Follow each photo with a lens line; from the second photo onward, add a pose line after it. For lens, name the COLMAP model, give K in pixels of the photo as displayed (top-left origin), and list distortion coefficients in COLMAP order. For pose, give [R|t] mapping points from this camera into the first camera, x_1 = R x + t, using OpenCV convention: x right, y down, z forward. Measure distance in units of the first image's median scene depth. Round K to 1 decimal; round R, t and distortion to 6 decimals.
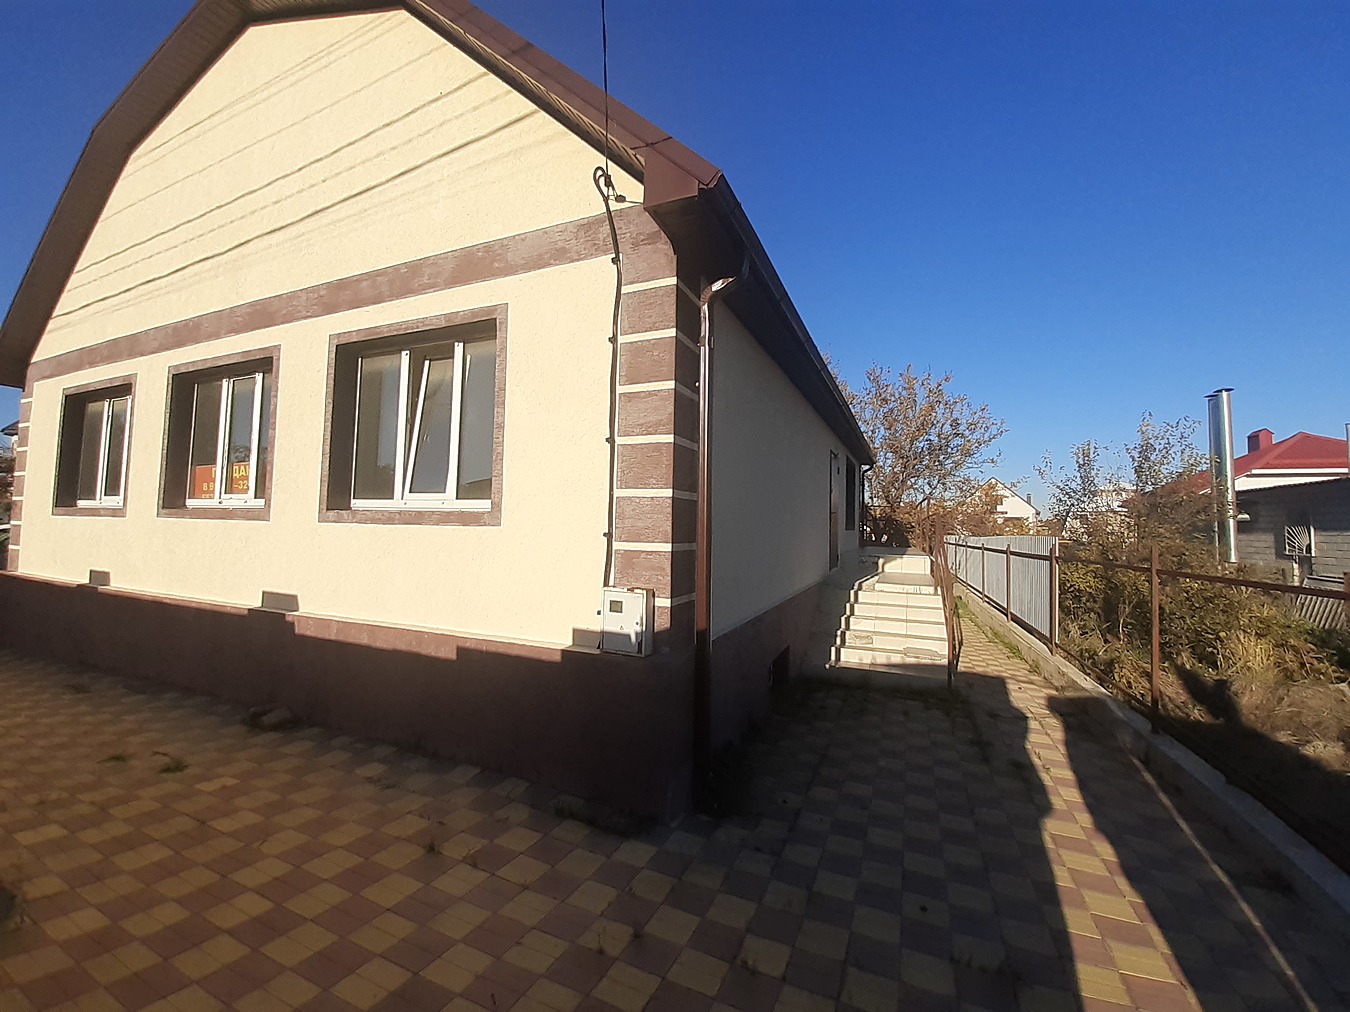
lens RADIAL K [[525.8, 0, 675.9], [0, 525.8, 498.1], [0, 0, 1]] dist [0.012068, -0.012283]
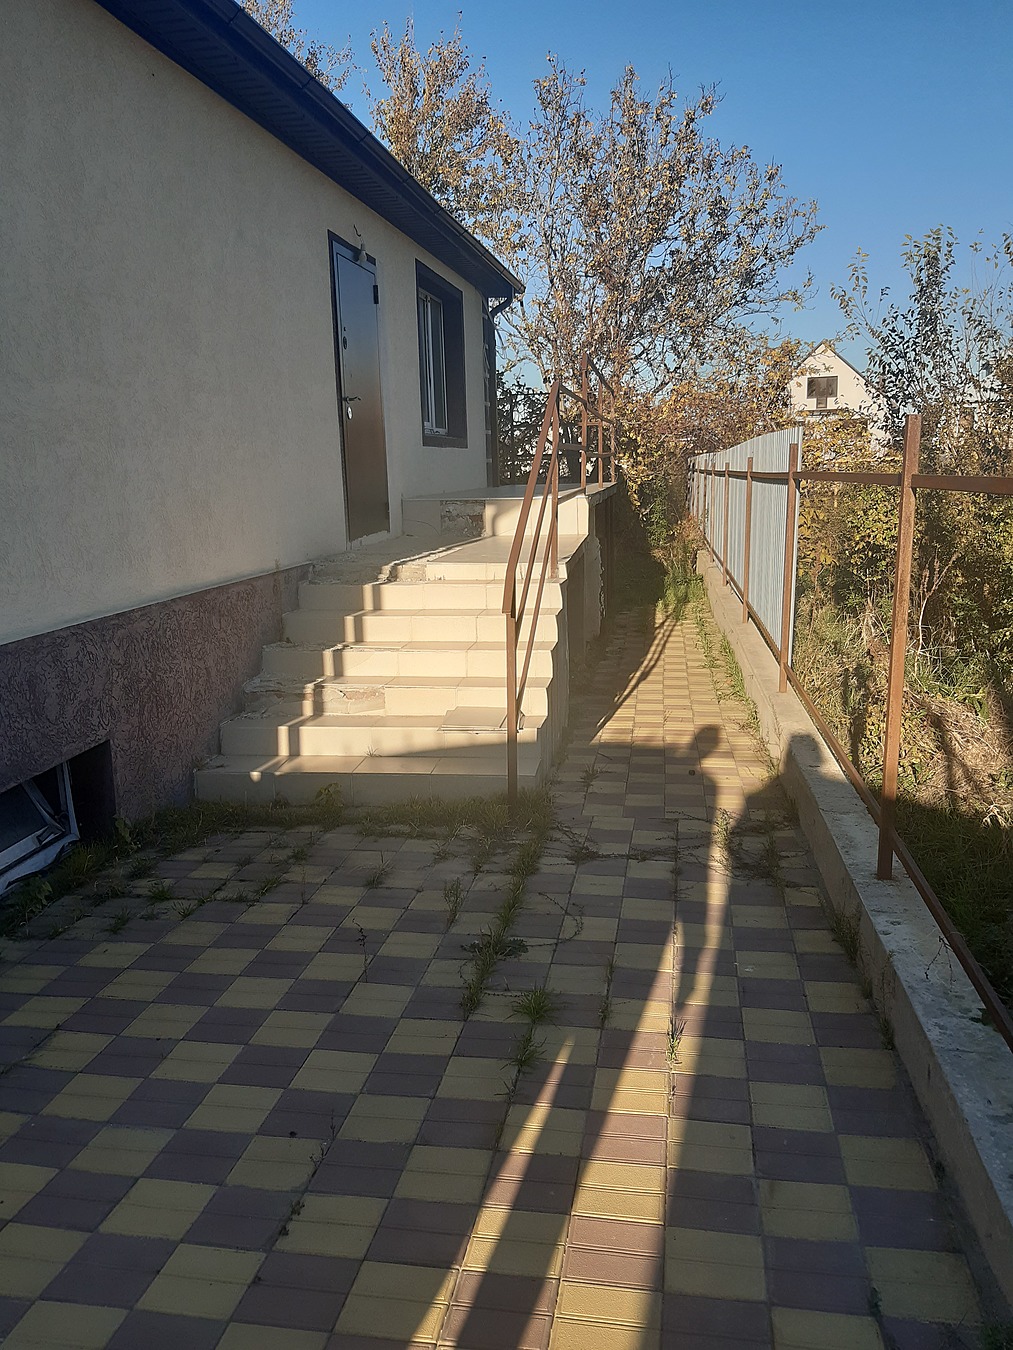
lens RADIAL K [[1013.3, 0, 506.5], [0, 1013.3, 675.0], [0, 0, 1]] dist [0.020380, -0.002987]
pose [[0.973123, -0.092469, 0.210905, 0.211200], [0.035687, 0.965331, 0.258576, 0.032259], [-0.227503, -0.244100, 0.942686, 0.154775]]
